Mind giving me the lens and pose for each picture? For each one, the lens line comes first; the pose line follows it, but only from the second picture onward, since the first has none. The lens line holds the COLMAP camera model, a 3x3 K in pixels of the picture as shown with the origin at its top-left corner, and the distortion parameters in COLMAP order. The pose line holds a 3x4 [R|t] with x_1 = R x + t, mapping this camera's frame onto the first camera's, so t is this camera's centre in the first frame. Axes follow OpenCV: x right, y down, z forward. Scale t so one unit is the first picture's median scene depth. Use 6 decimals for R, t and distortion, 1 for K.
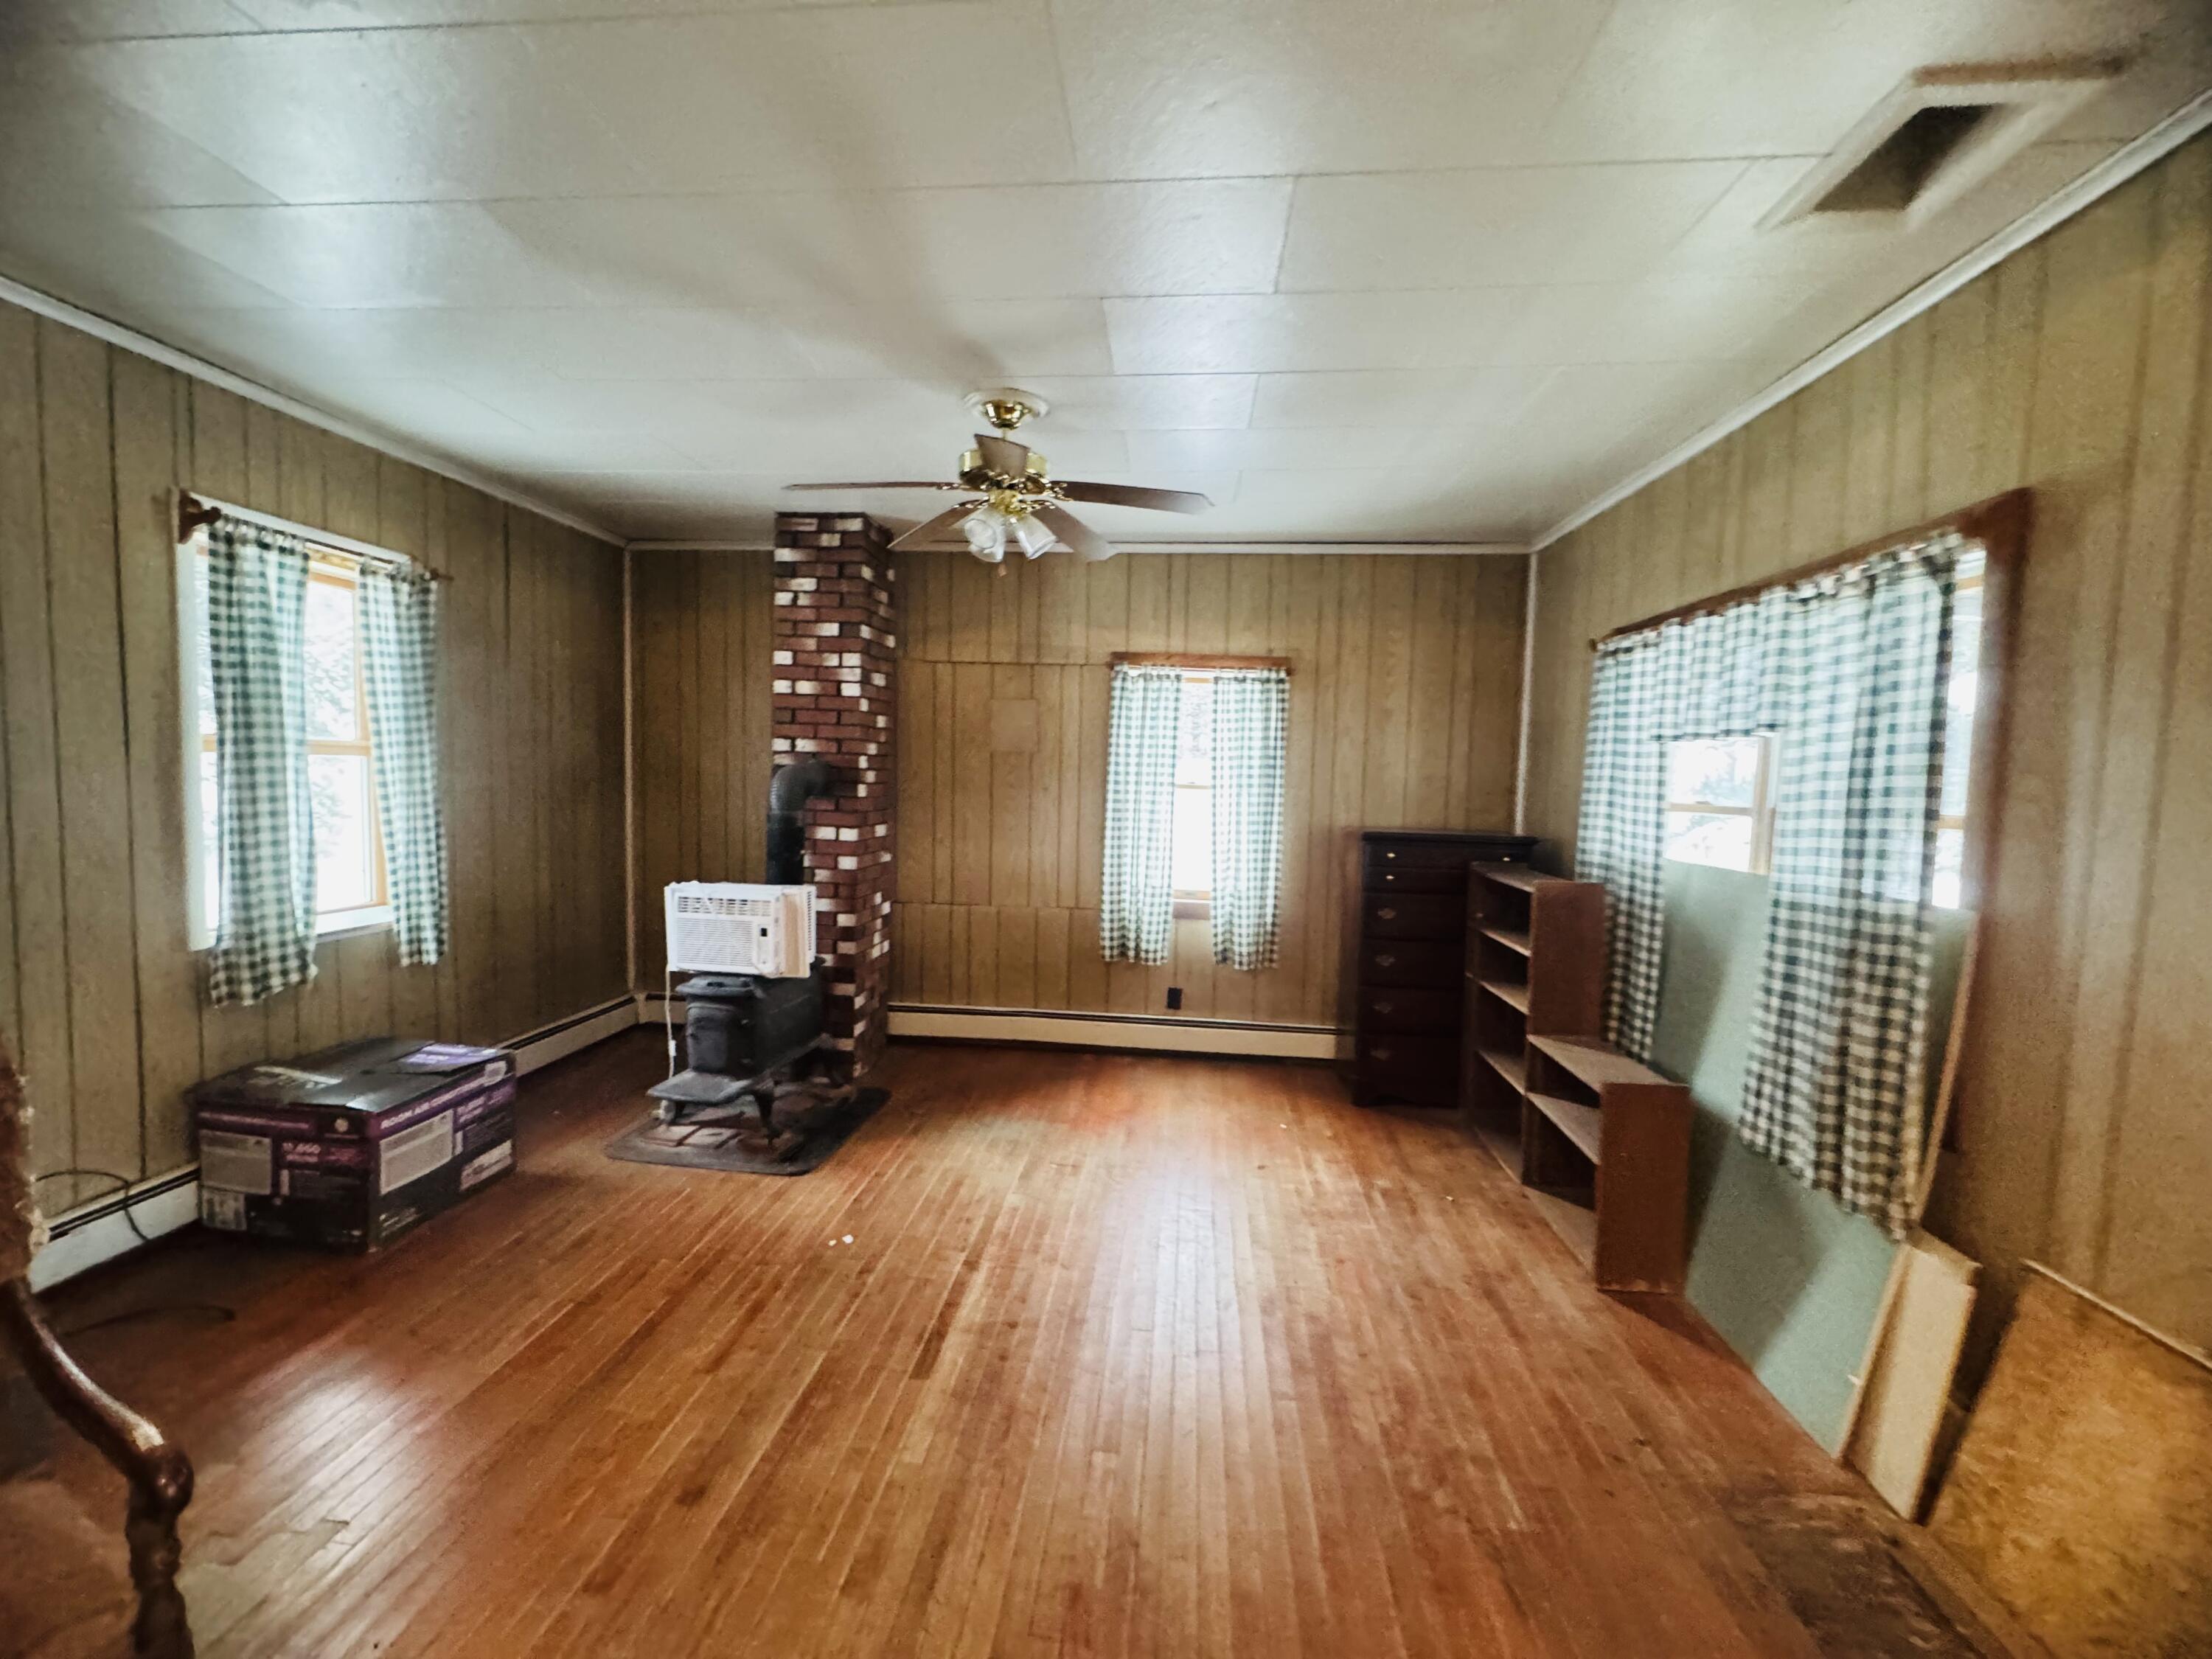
lens RADIAL K [[880.0, 0, 1107.9], [0, 880.0, 826.8], [0, 0, 1]] dist [-0.002132, -0.000096]
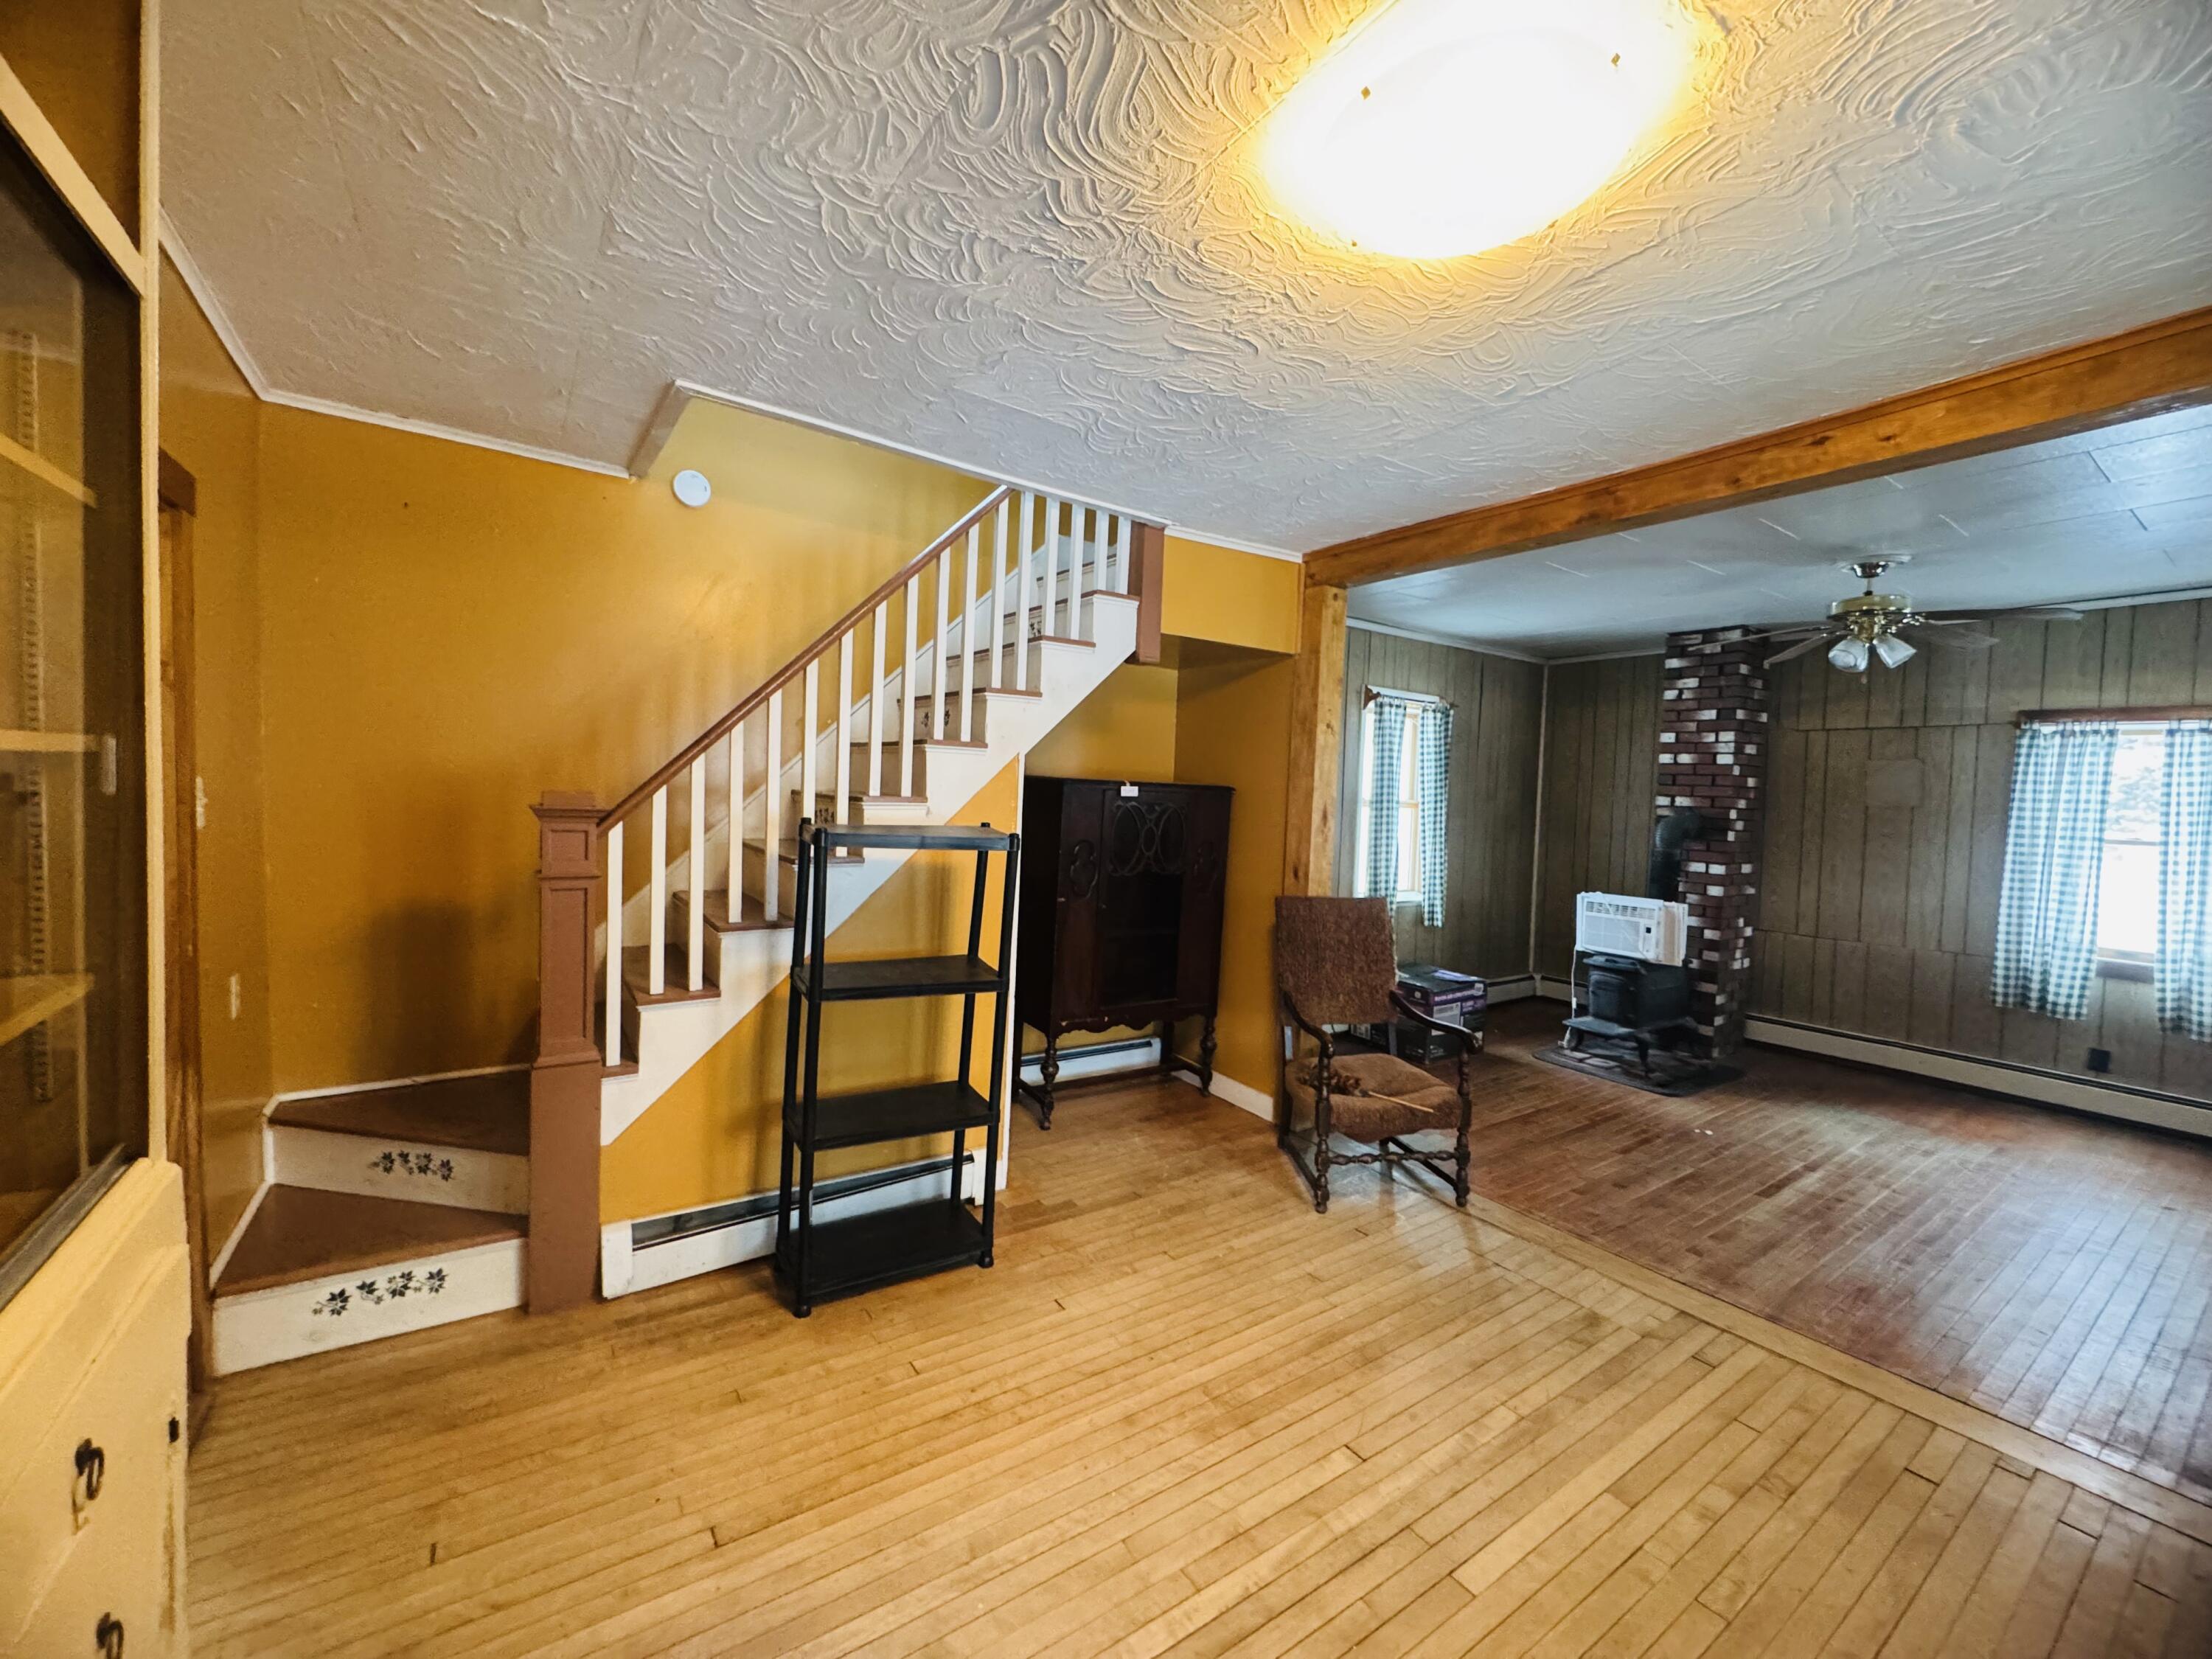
lens RADIAL K [[880.0, 0, 1109.5], [0, 880.0, 834.0], [0, 0, 1]] dist [-0.002132, -0.000096]
pose [[0.640151, 0.028357, -0.767726, 0.150660], [-0.060742, 0.998058, -0.013784, 0.034296], [0.765844, 0.055457, 0.640630, -0.622981]]
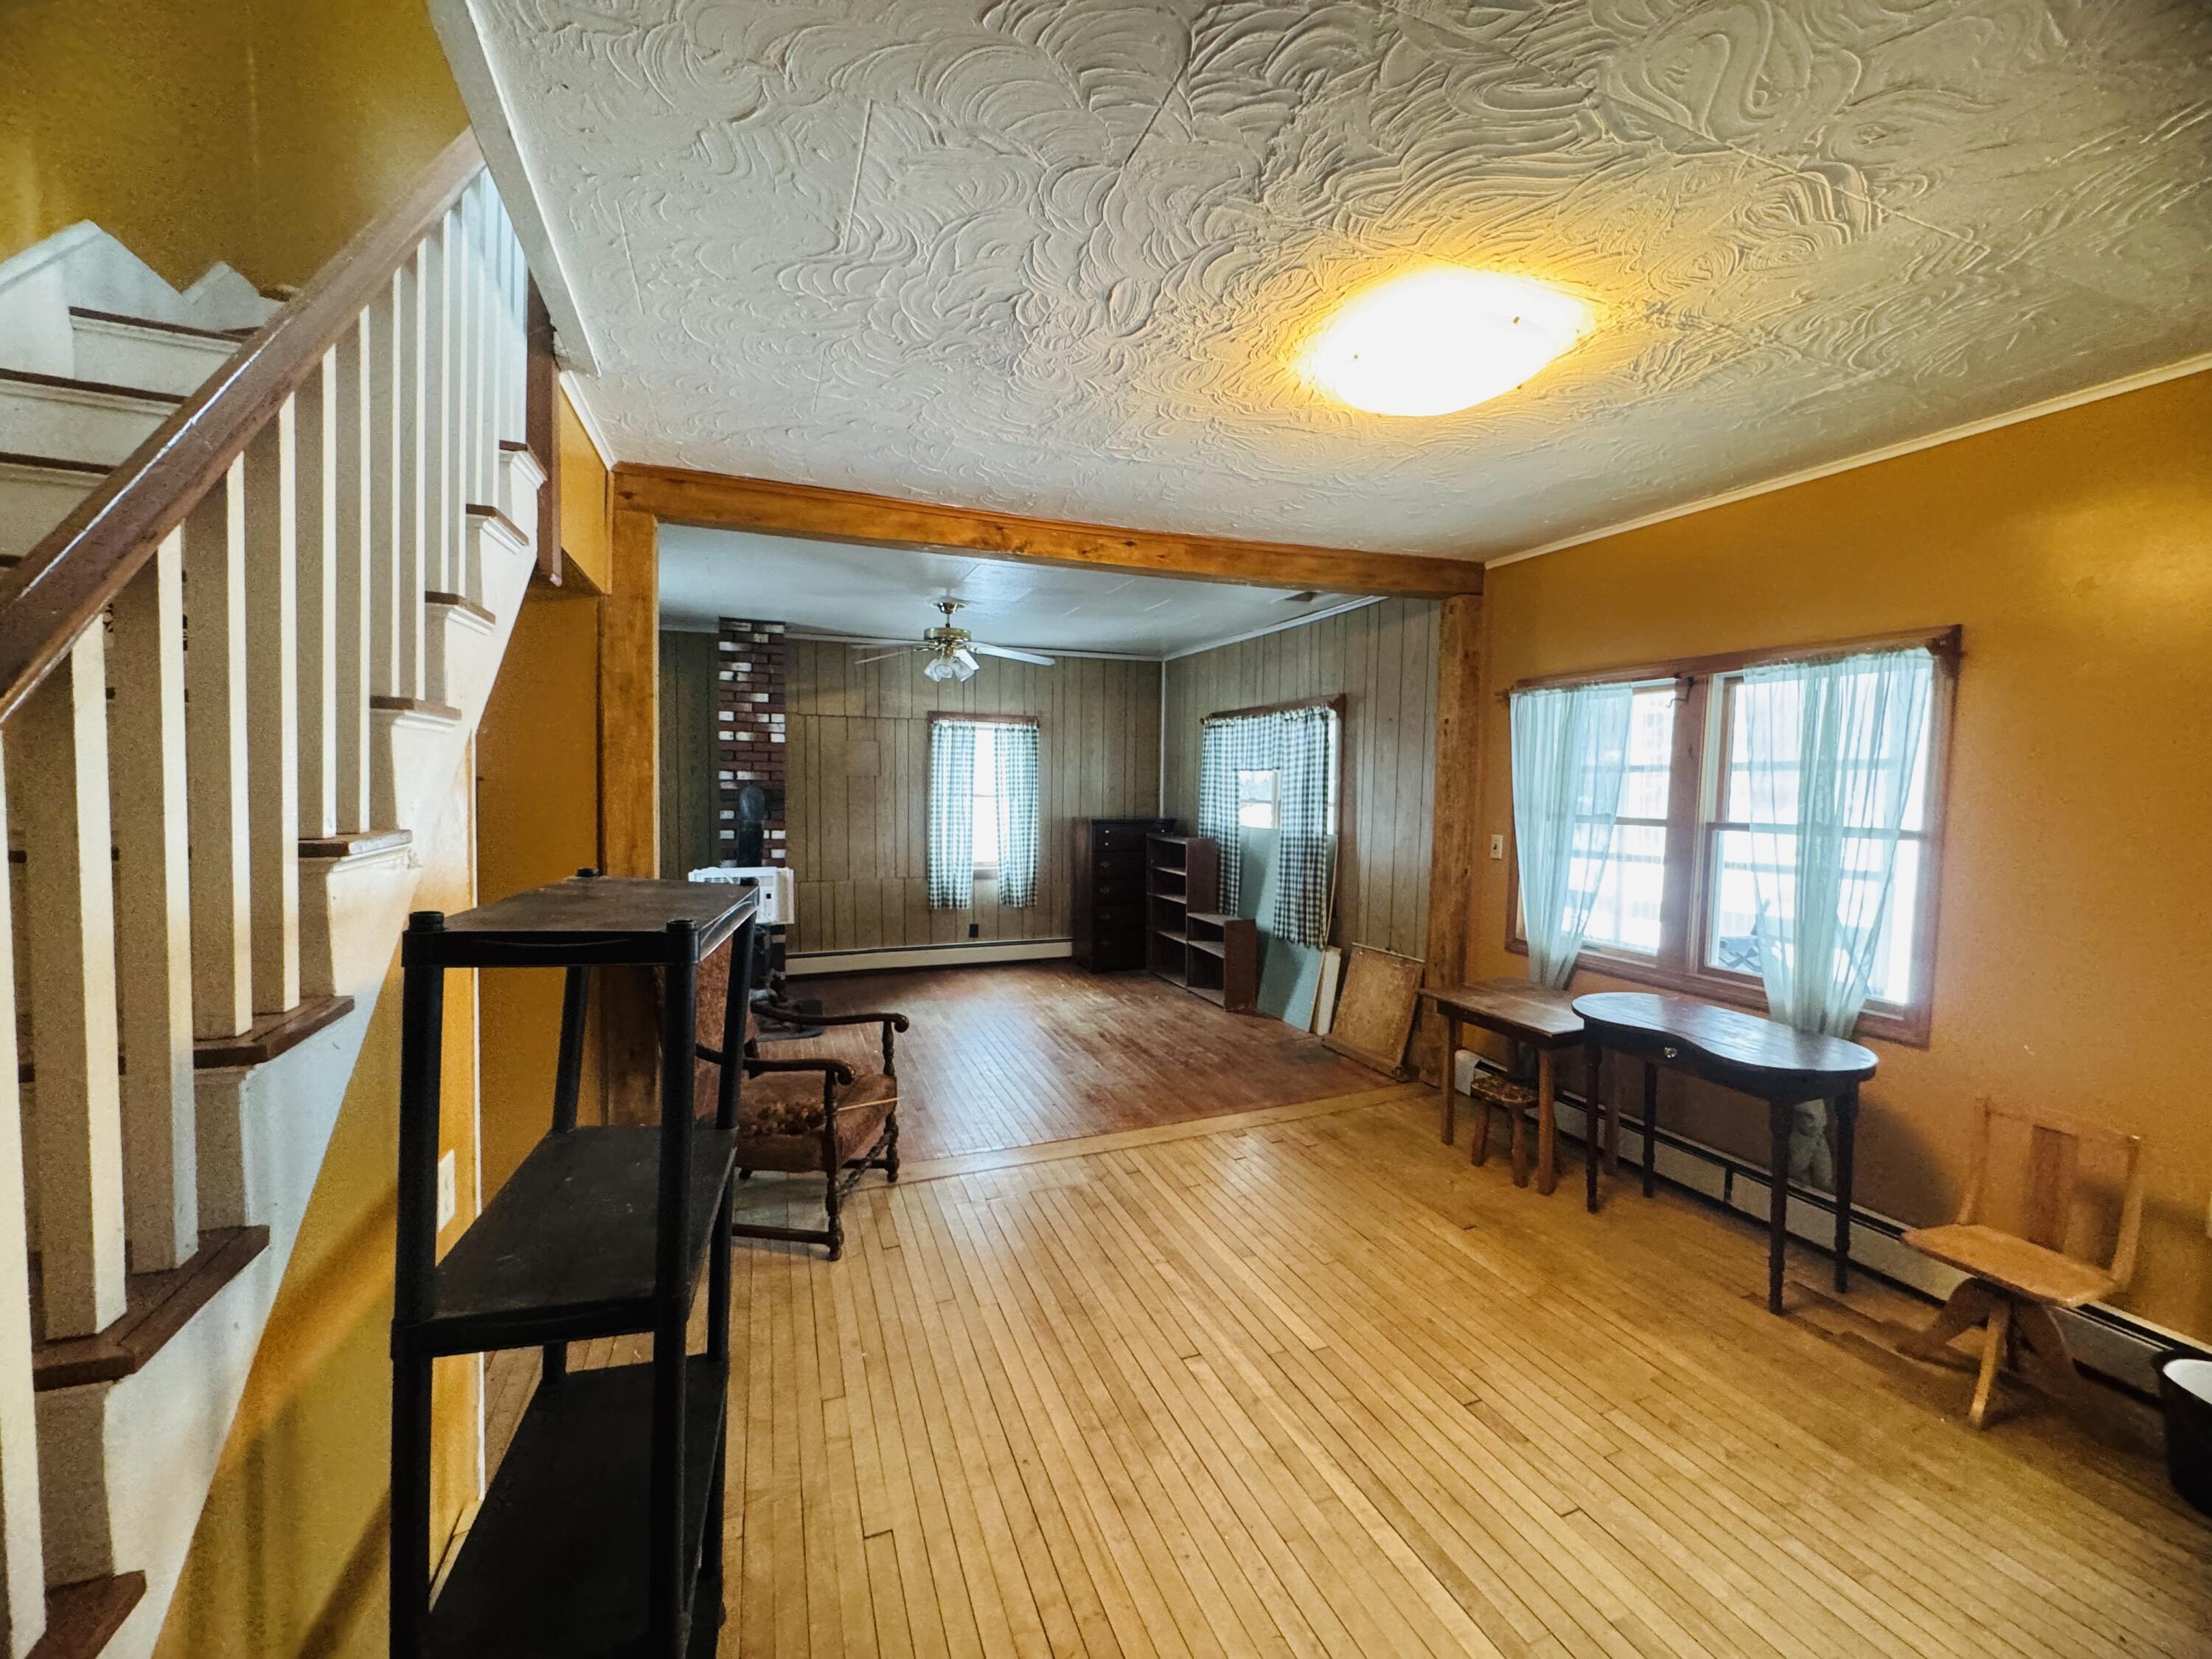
lens RADIAL K [[880.0, 0, 1108.5], [0, 880.0, 833.4], [0, 0, 1]] dist [-0.002132, -0.000096]
pose [[0.892570, -0.045715, 0.448585, -0.543071], [0.042189, 0.998950, 0.017857, 0.004171], [-0.448931, 0.002987, 0.893562, -0.686734]]
